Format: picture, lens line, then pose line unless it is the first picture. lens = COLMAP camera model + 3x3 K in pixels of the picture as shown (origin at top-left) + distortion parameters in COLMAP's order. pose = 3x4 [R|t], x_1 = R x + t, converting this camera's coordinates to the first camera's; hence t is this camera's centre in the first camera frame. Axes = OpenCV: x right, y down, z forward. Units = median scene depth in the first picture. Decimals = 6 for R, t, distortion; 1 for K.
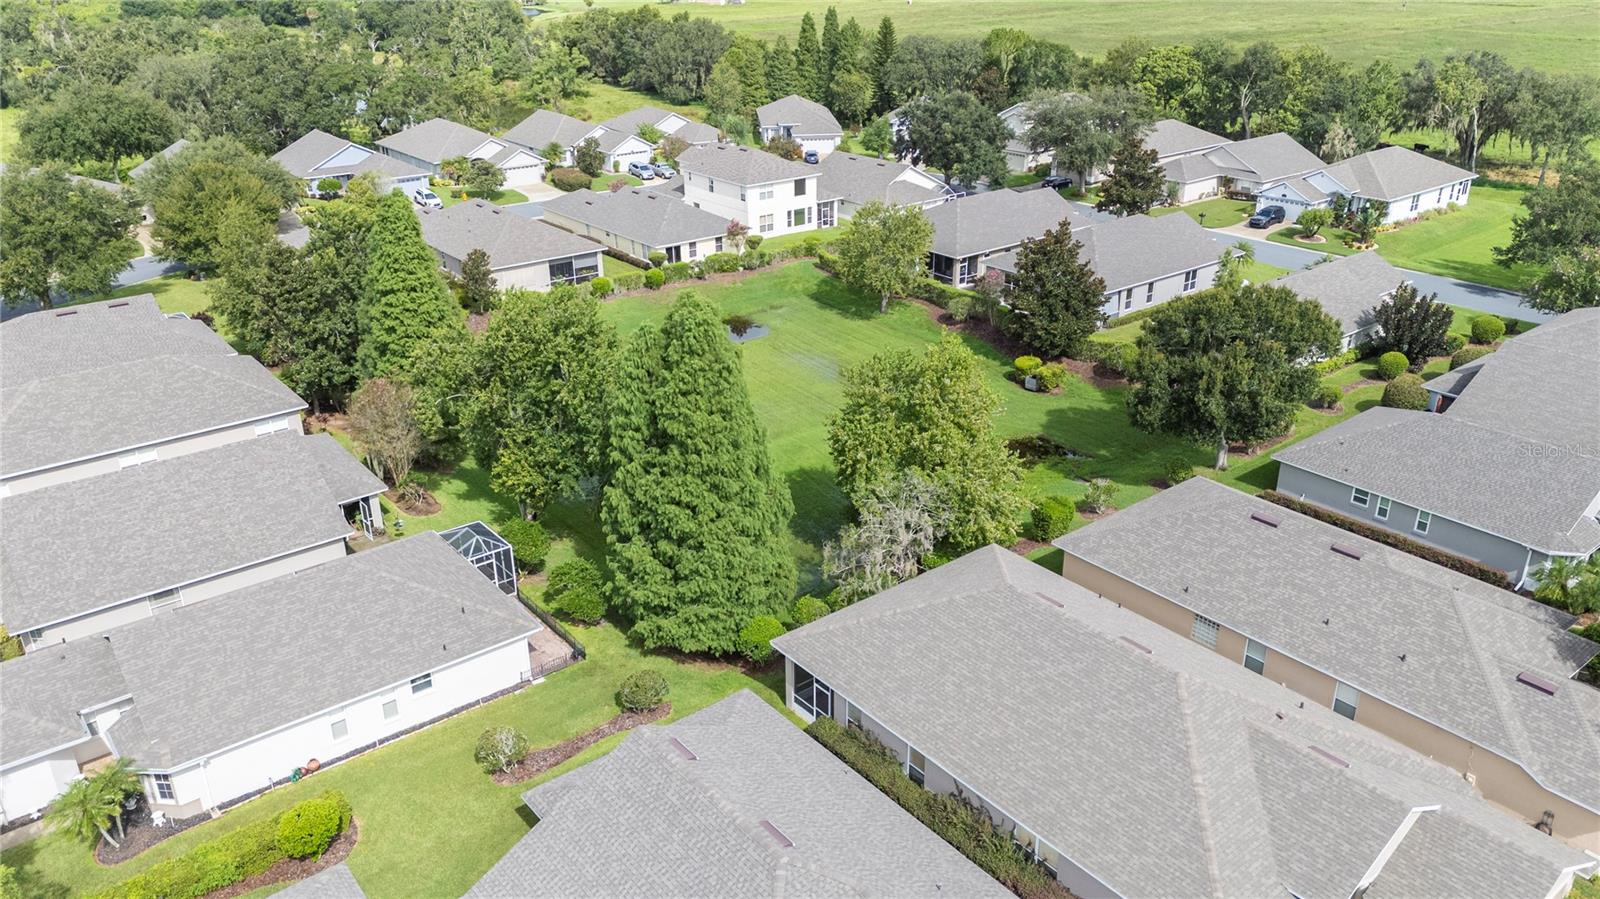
lens RADIAL K [[1189.7, 0, 794.4], [0, 1189.7, 442.5], [0, 0, 1]] dist [0.055116, -0.052963]
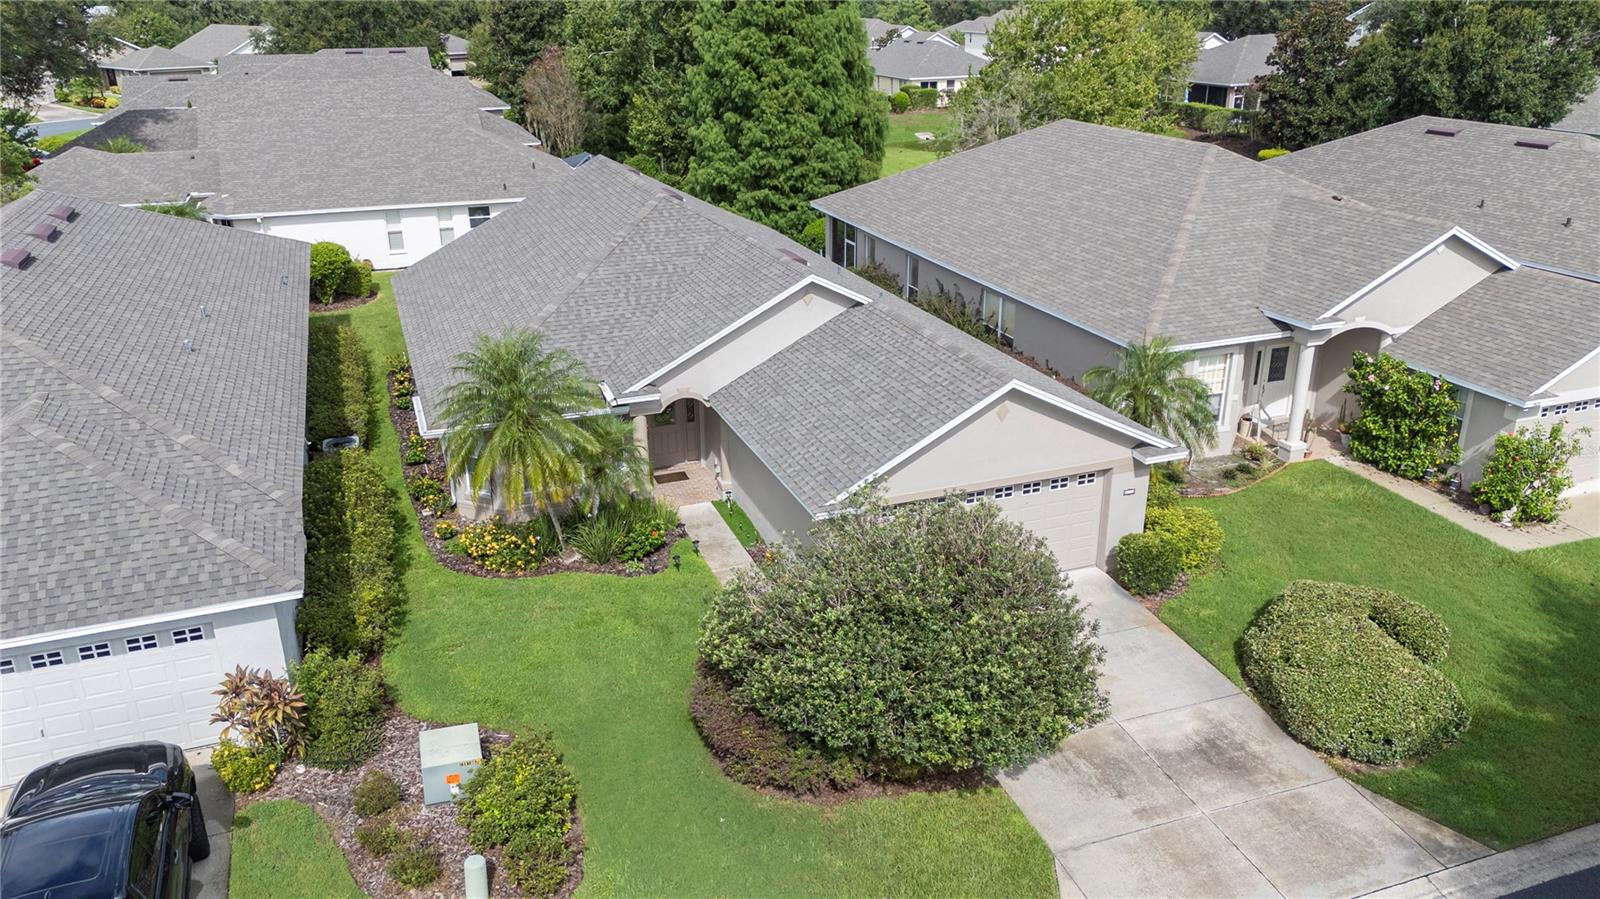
lens RADIAL K [[1189.7, 0, 799.6], [0, 1189.7, 449.4], [0, 0, 1]] dist [0.055116, -0.052963]
pose [[0.946389, 0.108180, -0.304377, 0.132804], [-0.124663, 0.991575, -0.035187, 0.188822], [0.298006, 0.071245, 0.951901, 0.057902]]
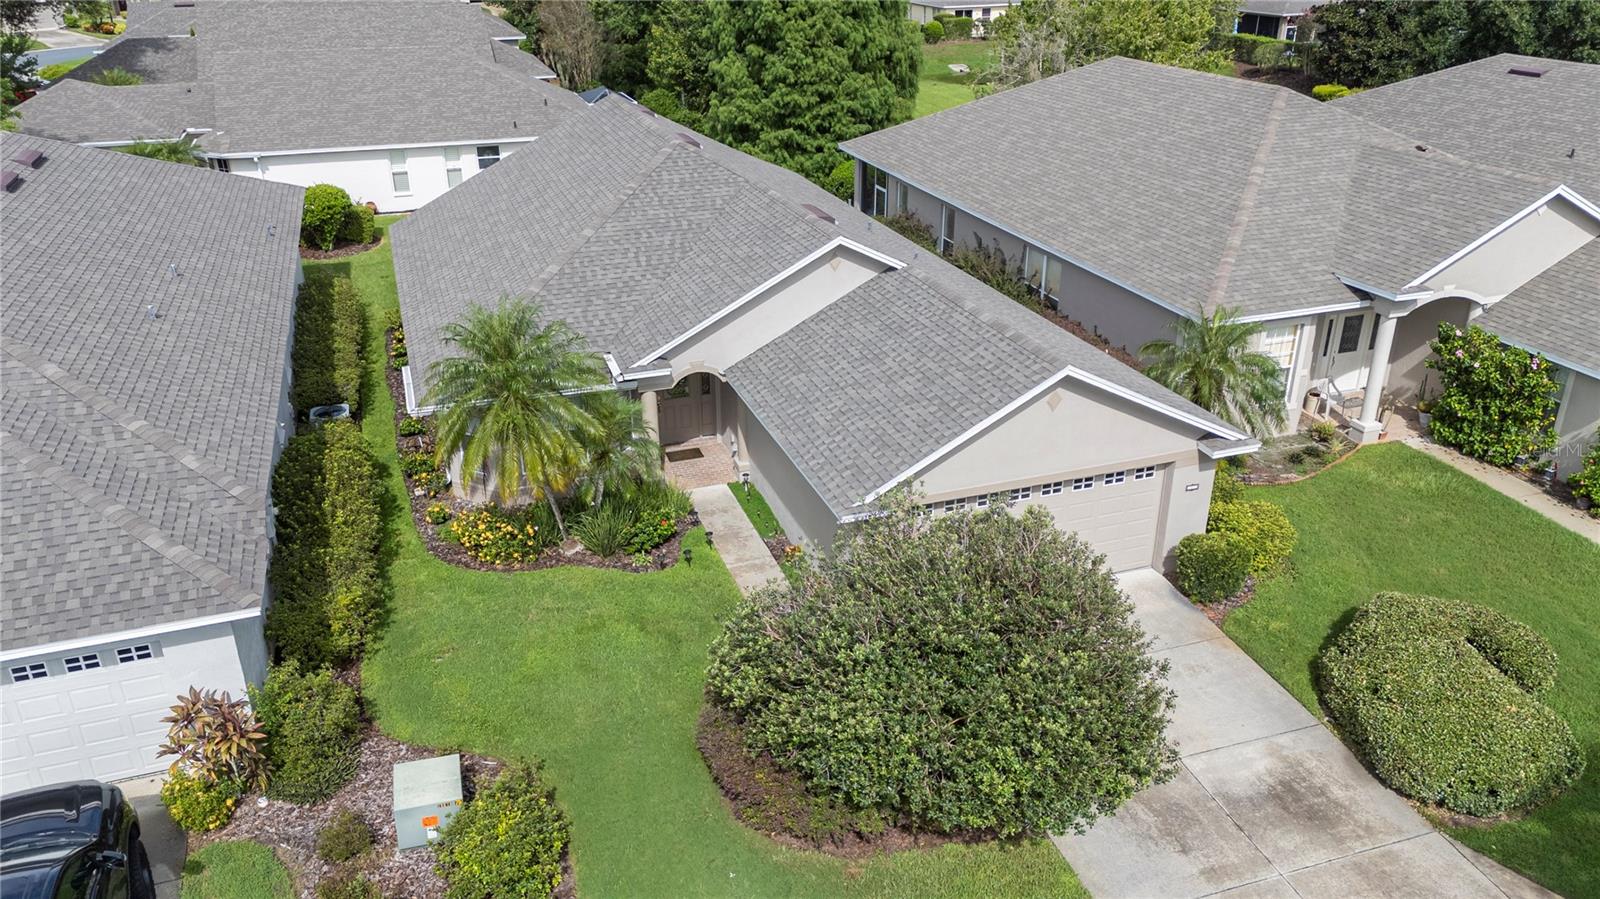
lens RADIAL K [[1189.7, 0, 798.0], [0, 1189.7, 449.4], [0, 0, 1]] dist [0.055116, -0.052963]
pose [[0.938558, 0.135871, -0.317252, 0.124703], [-0.135843, 0.990479, 0.022318, 0.179286], [0.317264, 0.022150, 0.948079, 0.078737]]
